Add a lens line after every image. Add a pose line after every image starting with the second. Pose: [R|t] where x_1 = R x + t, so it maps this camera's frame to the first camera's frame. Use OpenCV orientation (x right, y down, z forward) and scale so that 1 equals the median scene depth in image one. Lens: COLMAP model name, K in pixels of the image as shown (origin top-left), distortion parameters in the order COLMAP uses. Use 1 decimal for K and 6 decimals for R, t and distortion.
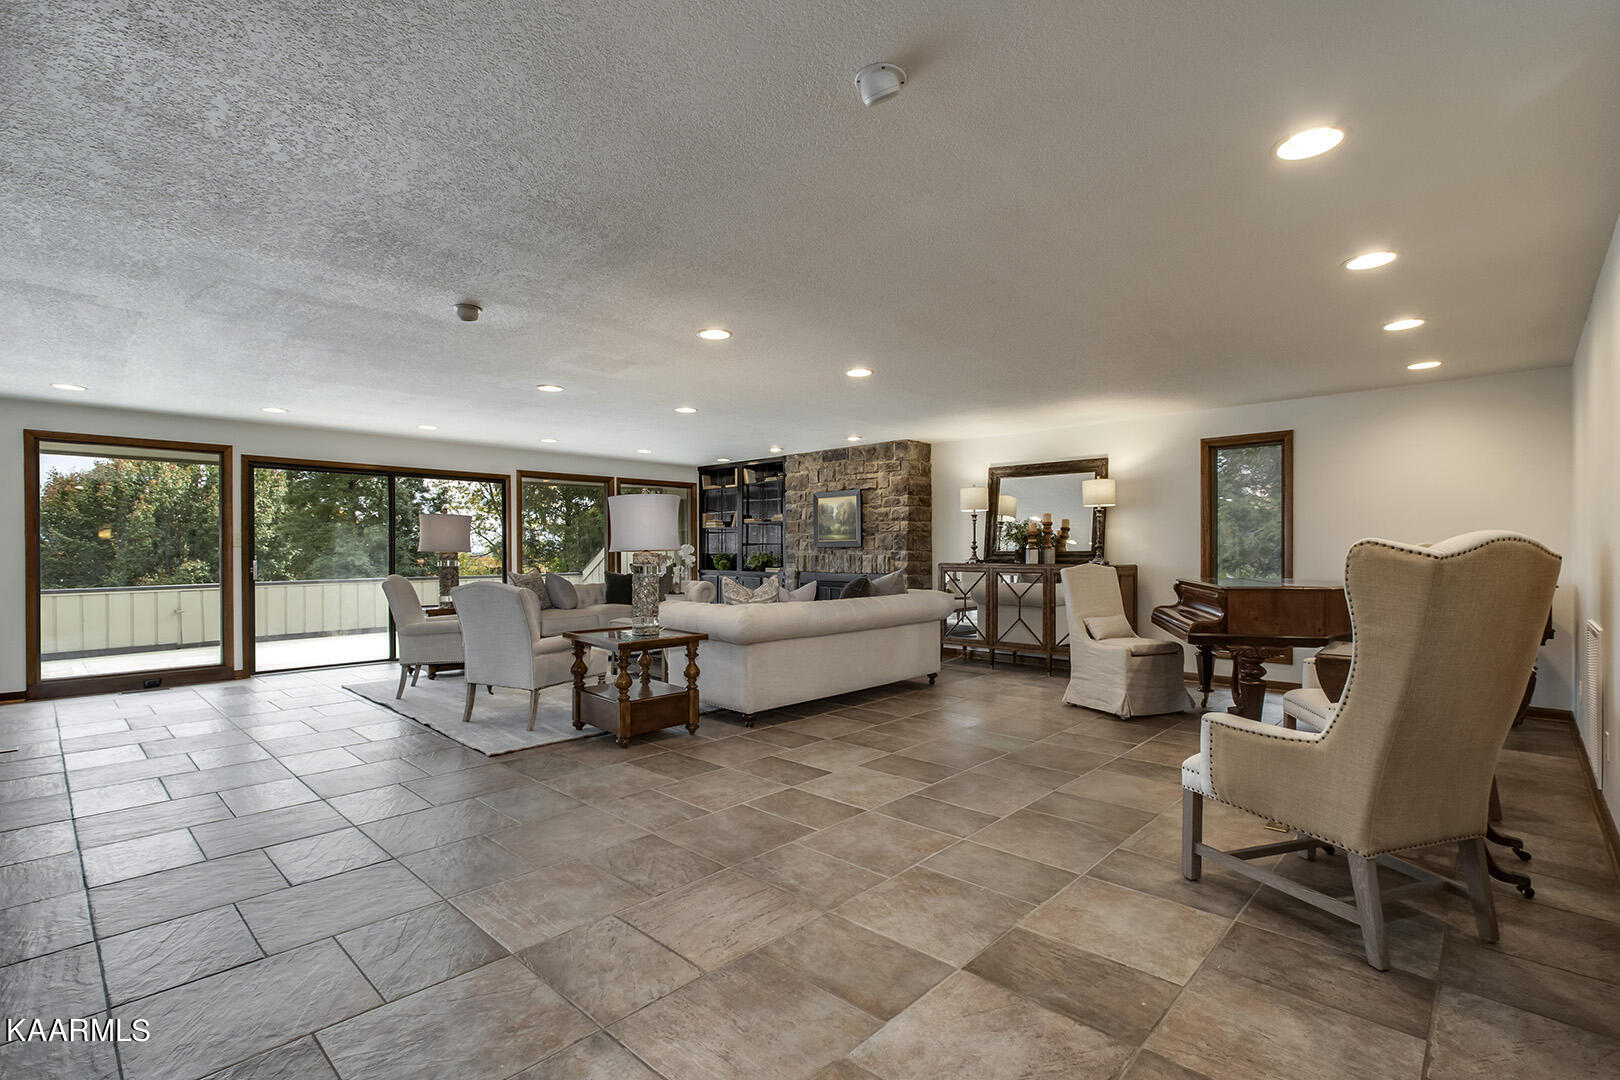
lens RADIAL K [[750.4, 0, 814.1], [0, 750.4, 552.5], [0, 0, 1]] dist [-0.006290, 0.003495]
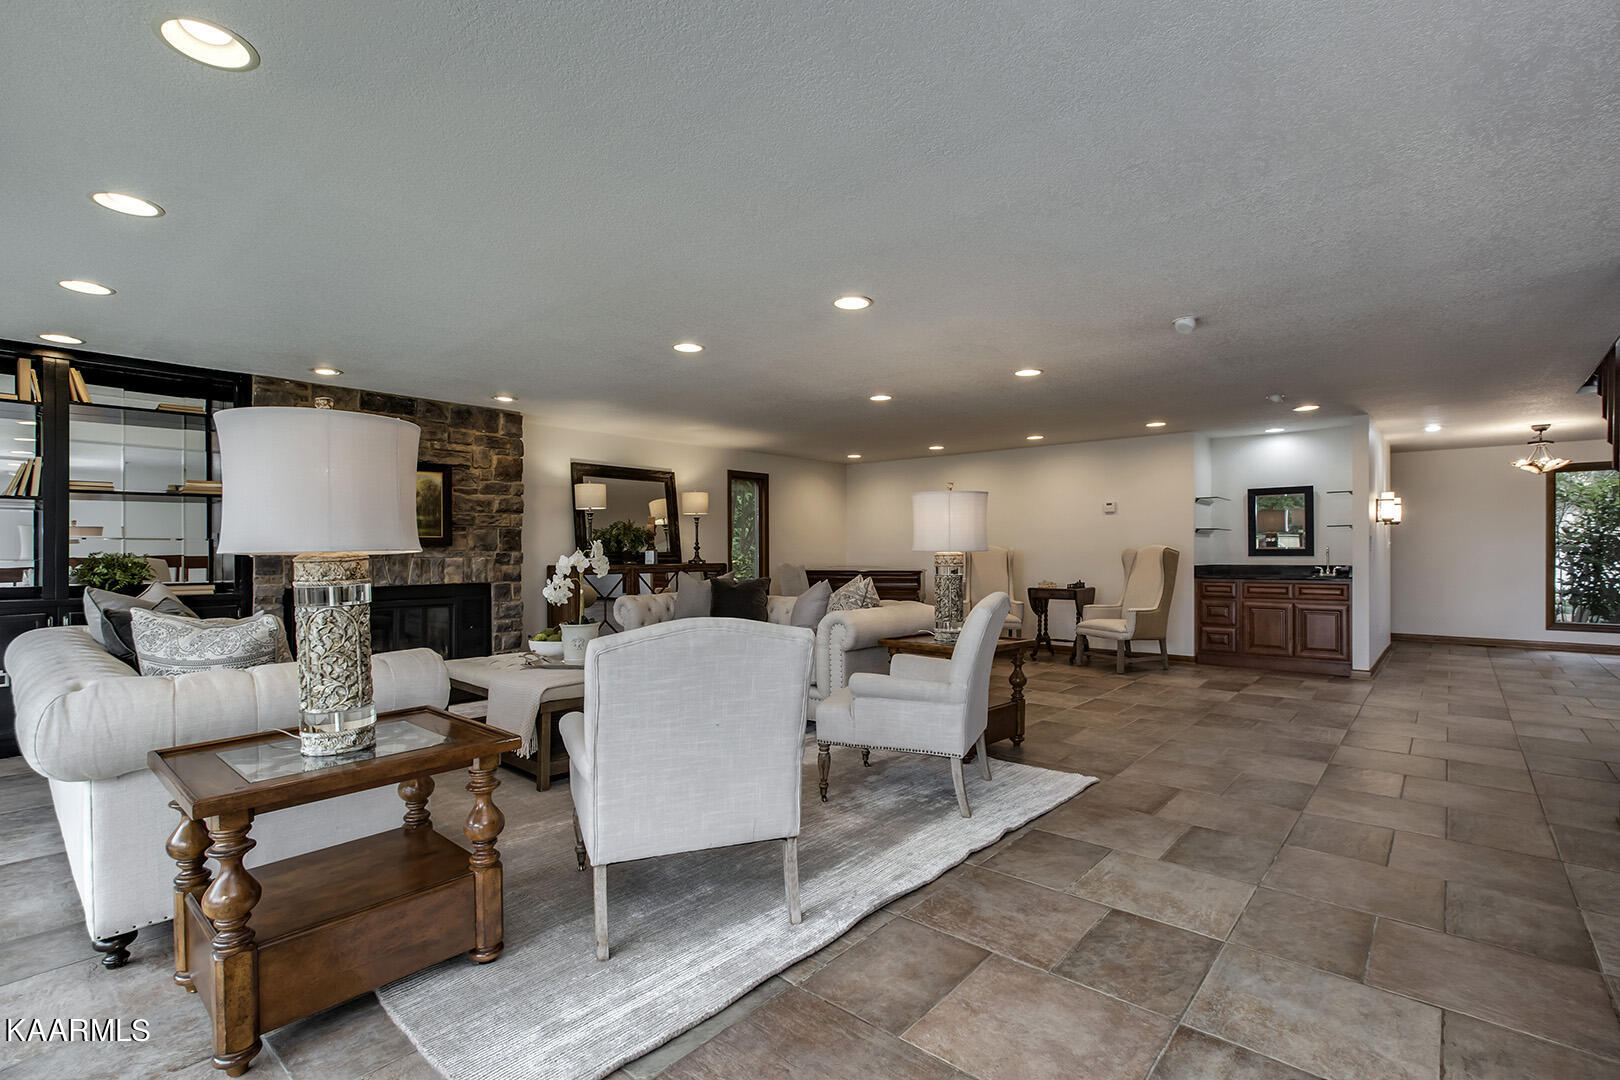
lens RADIAL K [[750.4, 0, 818.1], [0, 750.4, 547.2], [0, 0, 1]] dist [-0.006290, 0.003495]
pose [[-0.049763, 0.004920, 0.998749, -0.761164], [0.004120, 0.999980, -0.004721, -0.002357], [-0.998753, 0.003880, -0.049782, 0.799914]]
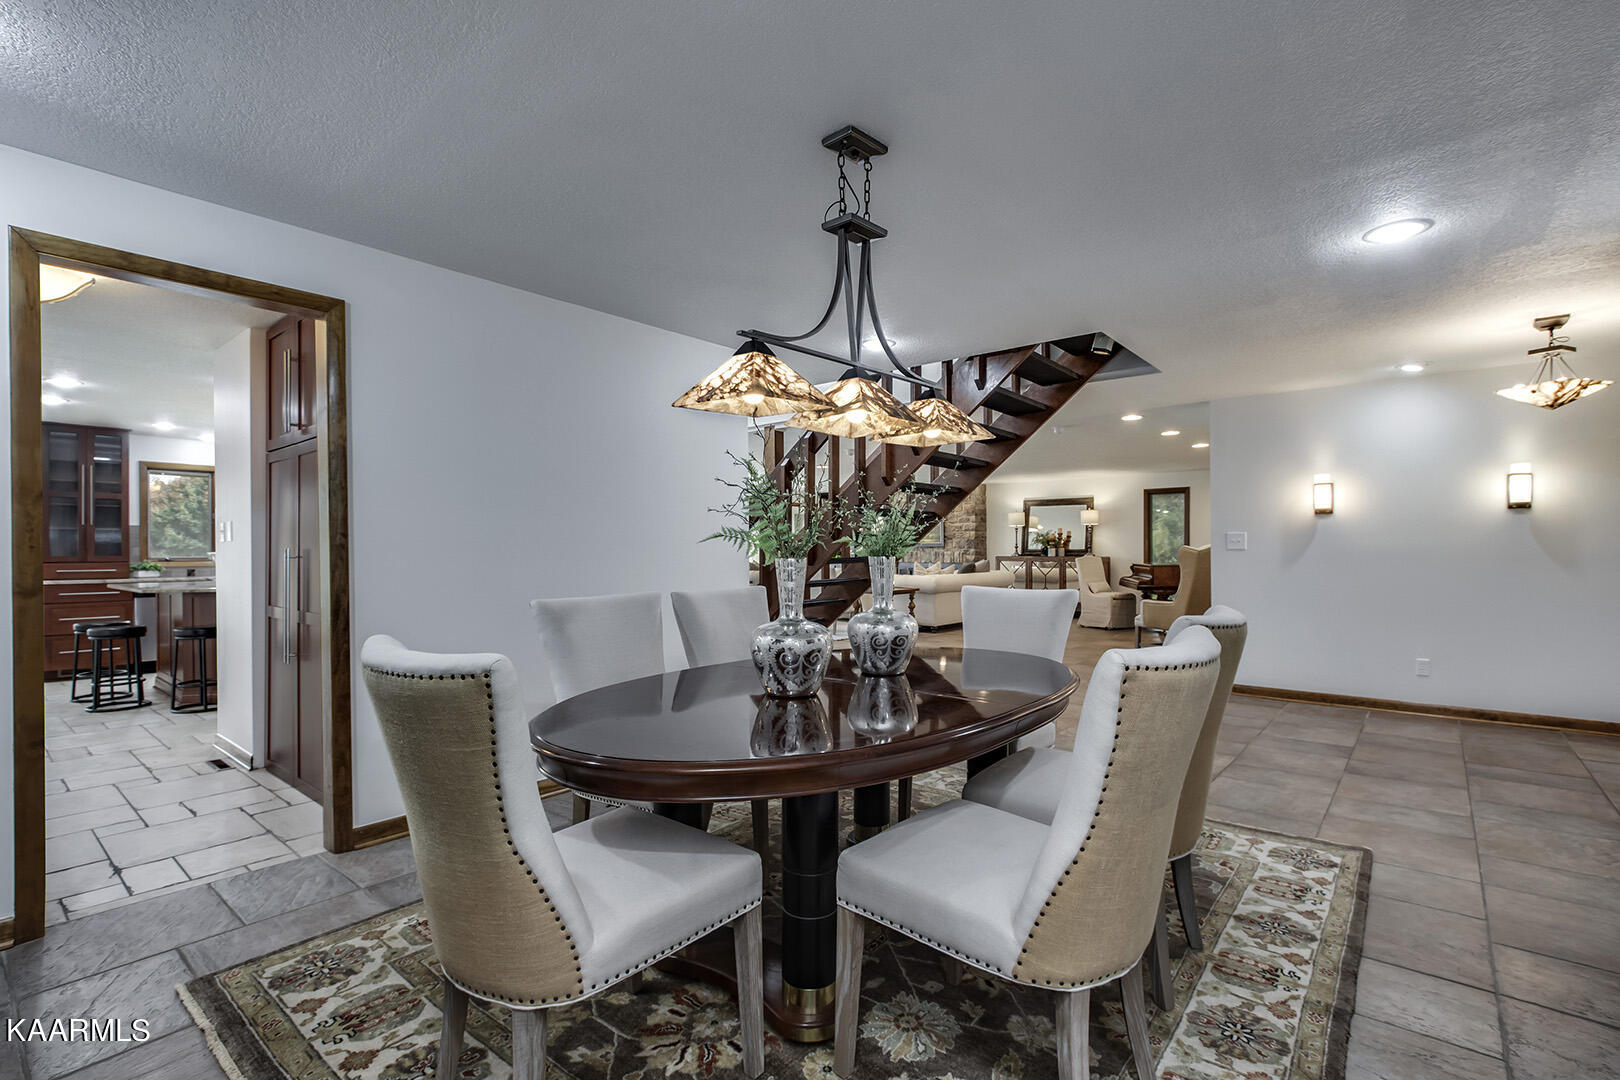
lens RADIAL K [[750.4, 0, 805.6], [0, 750.4, 551.7], [0, 0, 1]] dist [-0.006290, 0.003495]
pose [[0.998748, 0.000837, 0.050022, -0.376906], [-0.001087, 0.999987, 0.004973, -0.004504], [-0.050017, -0.005021, 0.998736, -0.741366]]
